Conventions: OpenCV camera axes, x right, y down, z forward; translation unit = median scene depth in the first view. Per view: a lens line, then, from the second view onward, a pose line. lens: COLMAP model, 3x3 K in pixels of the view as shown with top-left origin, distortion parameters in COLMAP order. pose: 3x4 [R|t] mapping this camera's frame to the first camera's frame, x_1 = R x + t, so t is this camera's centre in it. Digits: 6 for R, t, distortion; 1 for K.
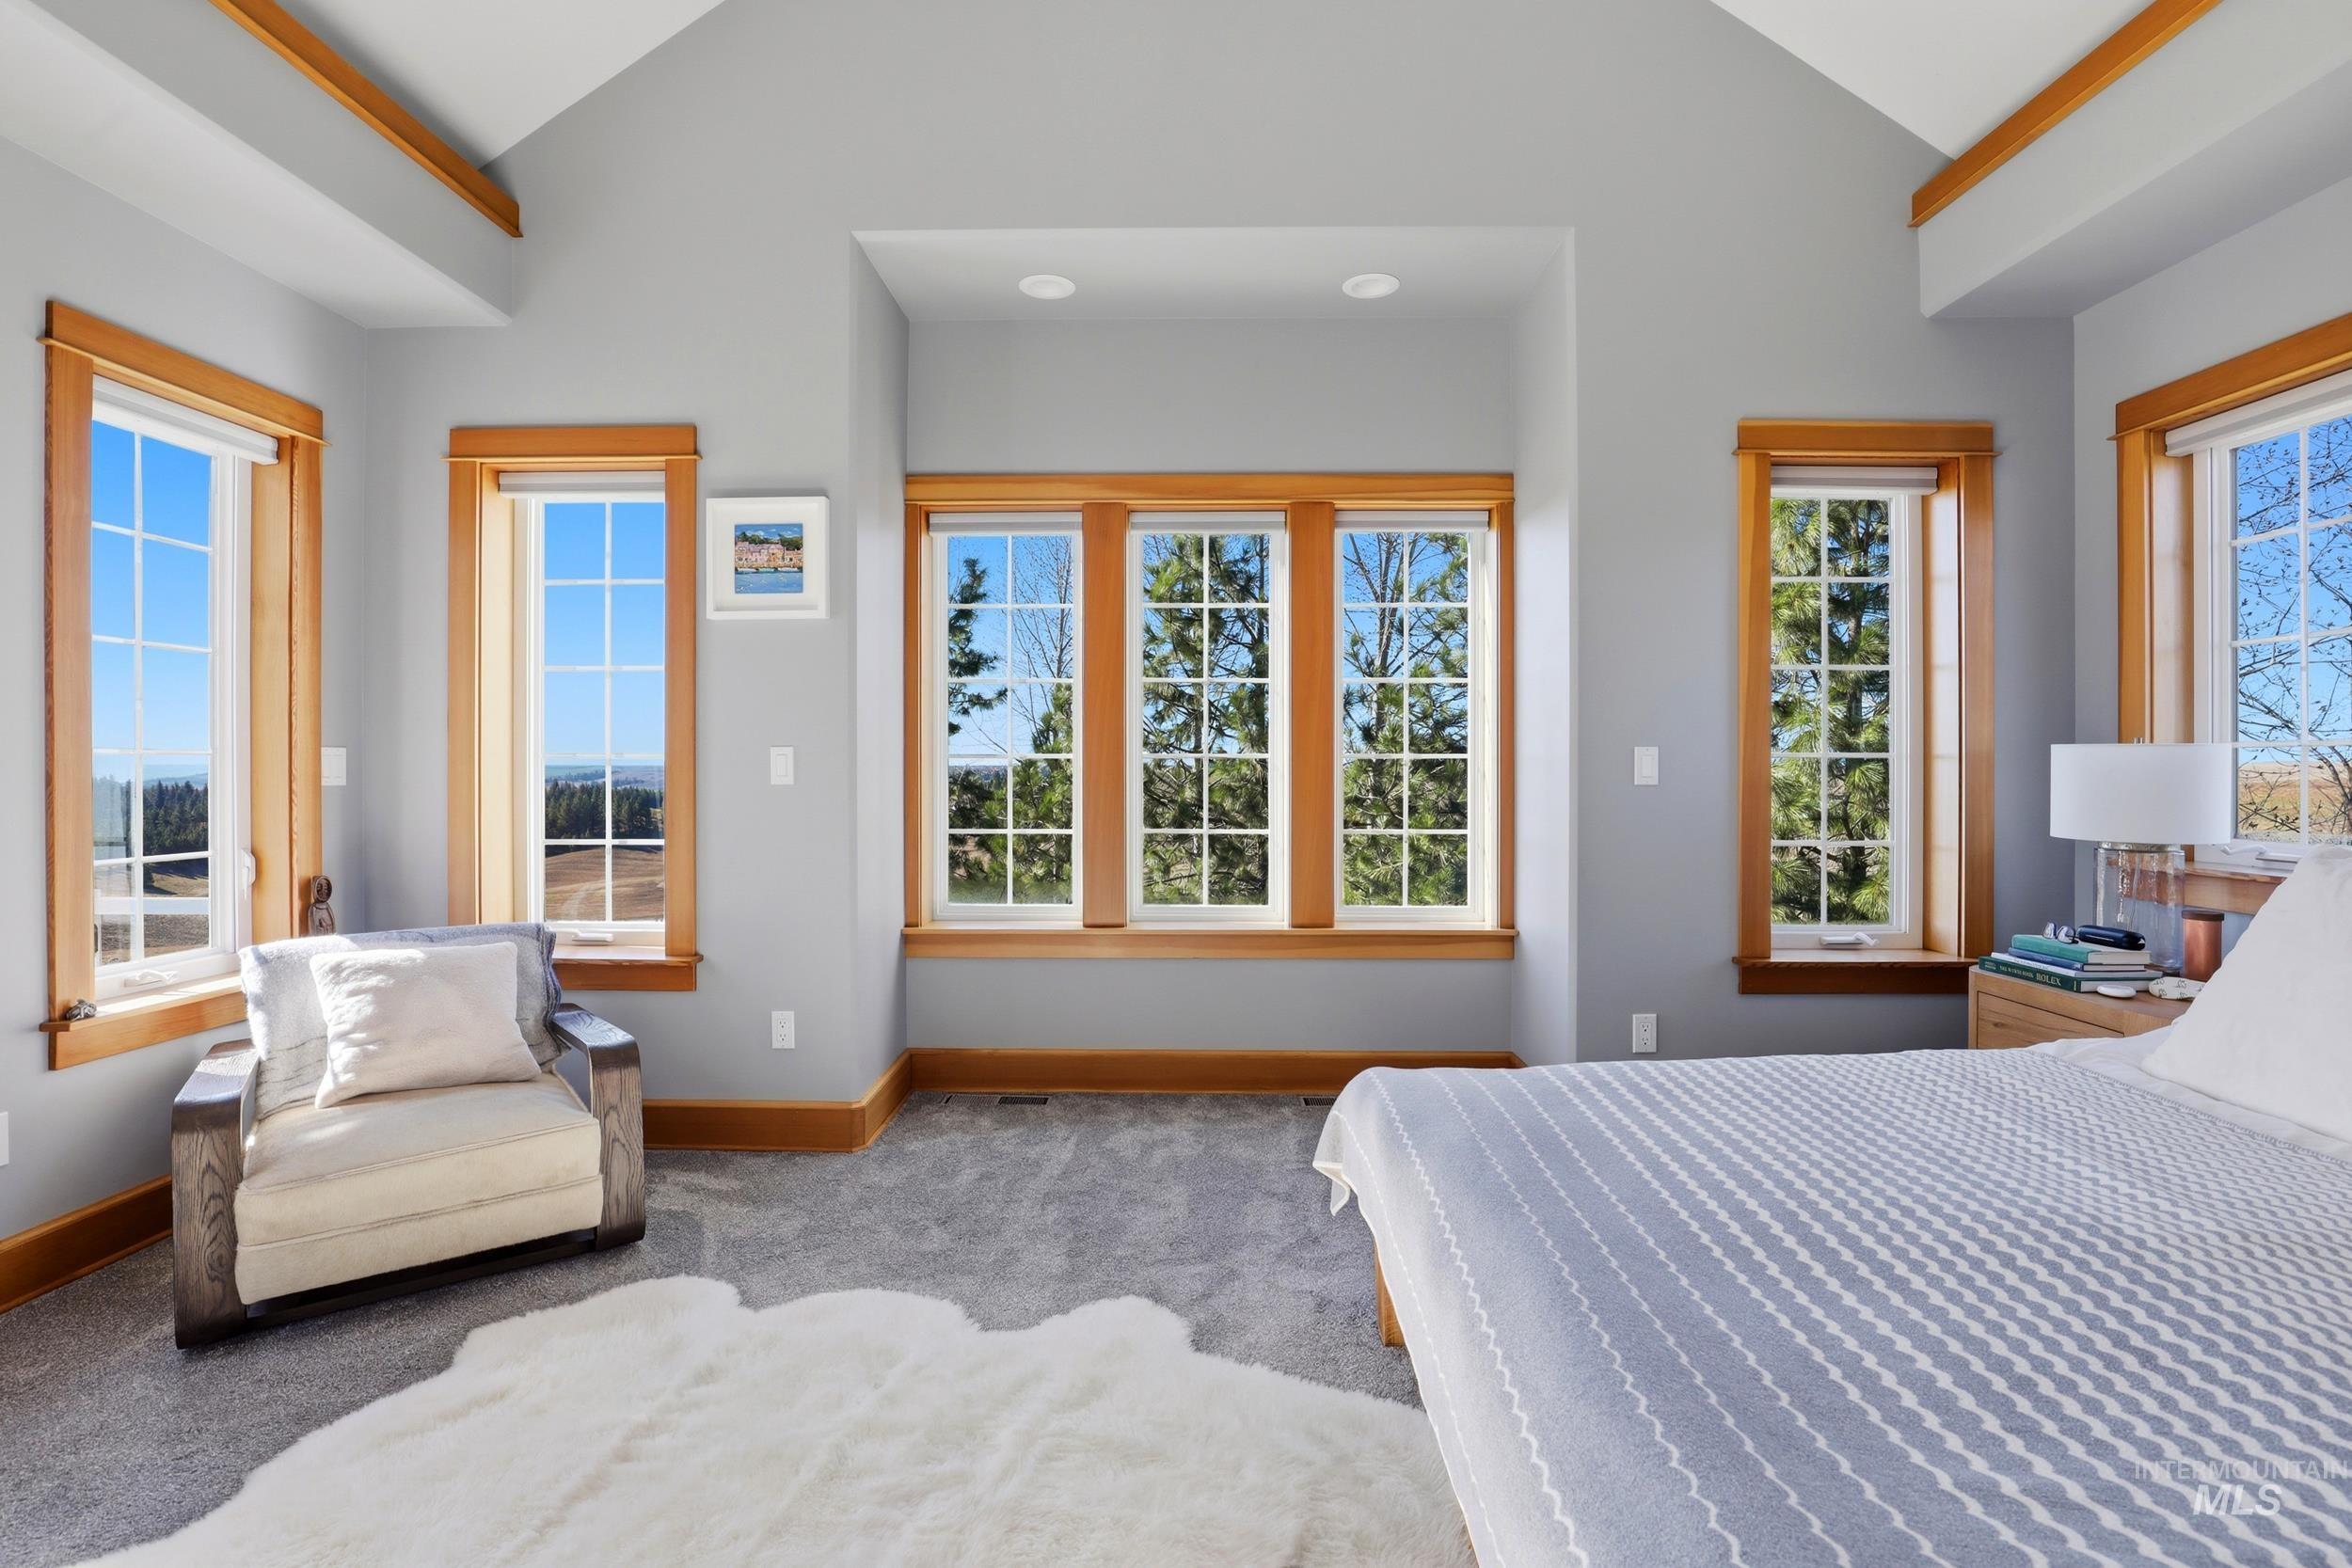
lens RADIAL K [[1081.9, 0, 1179.2], [0, 1081.9, 768.8], [0, 0, 1]] dist [-0.003519, -0.000195]
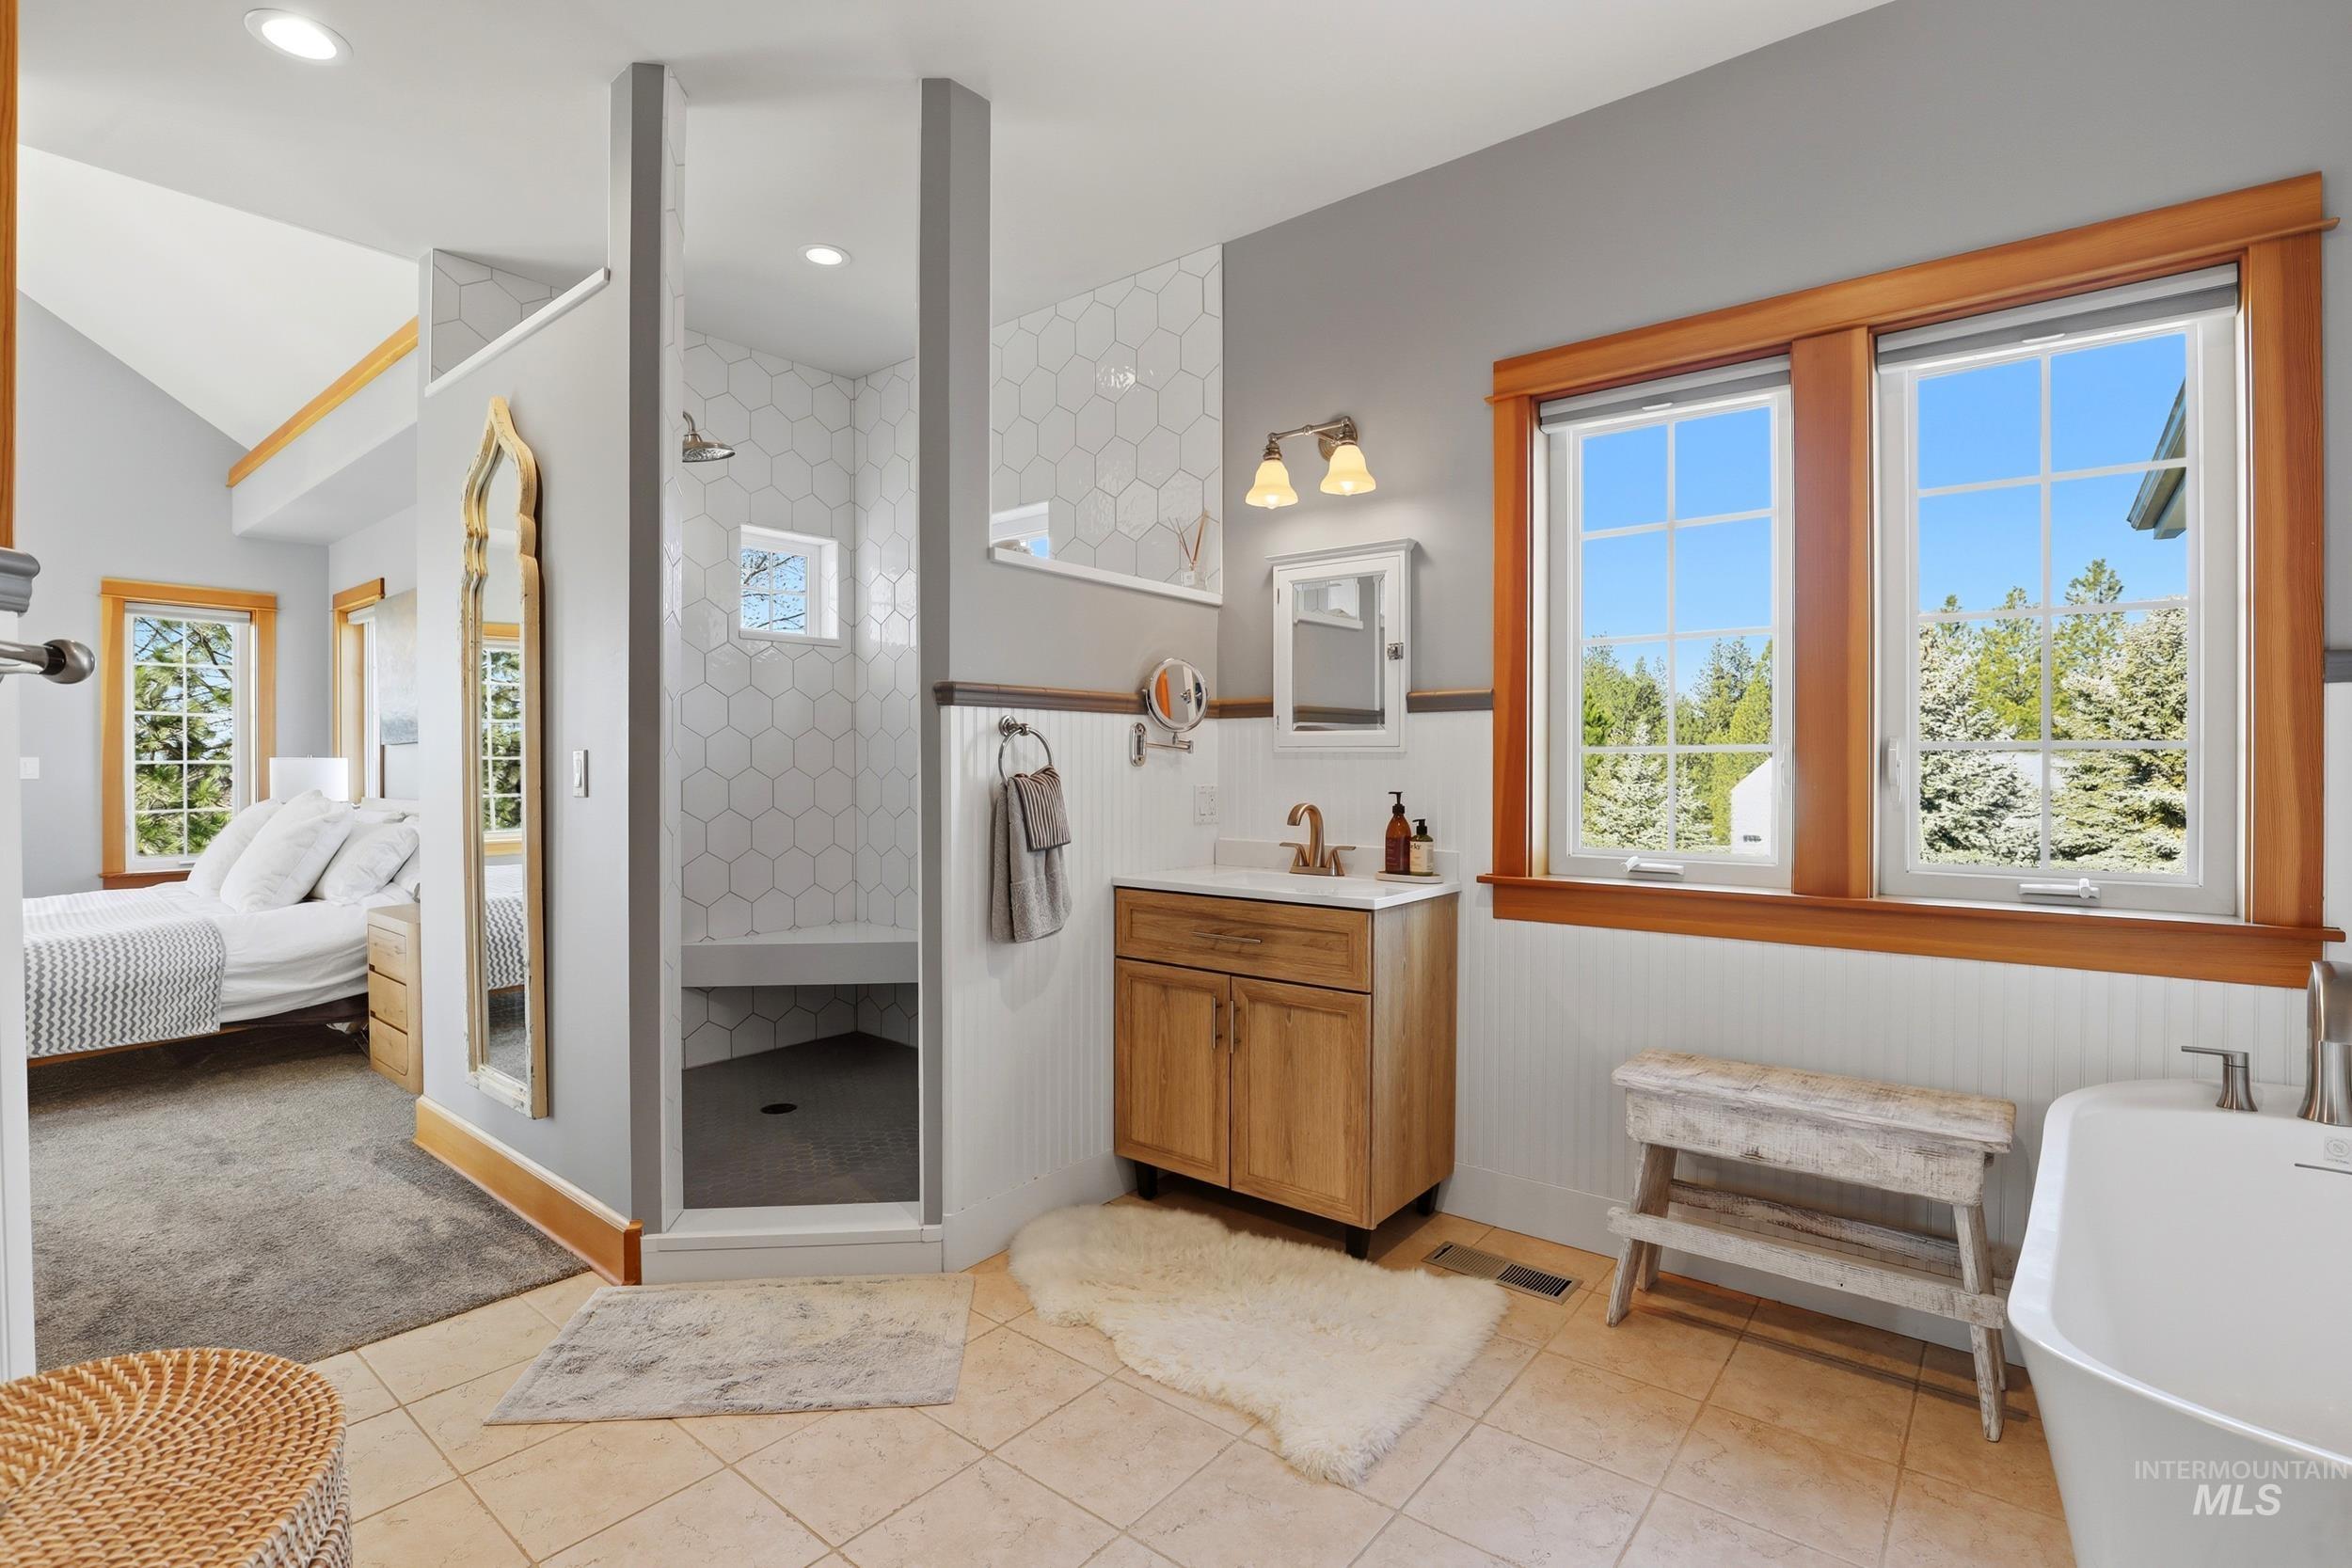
lens RADIAL K [[1081.9, 0, 1173.2], [0, 1081.9, 775.3], [0, 0, 1]] dist [-0.003519, -0.000195]
pose [[0.612186, -0.006509, 0.790687, 0.199871], [0.005910, 0.999976, 0.003655, 0.011386], [-0.790692, 0.002436, 0.612209, -1.501406]]
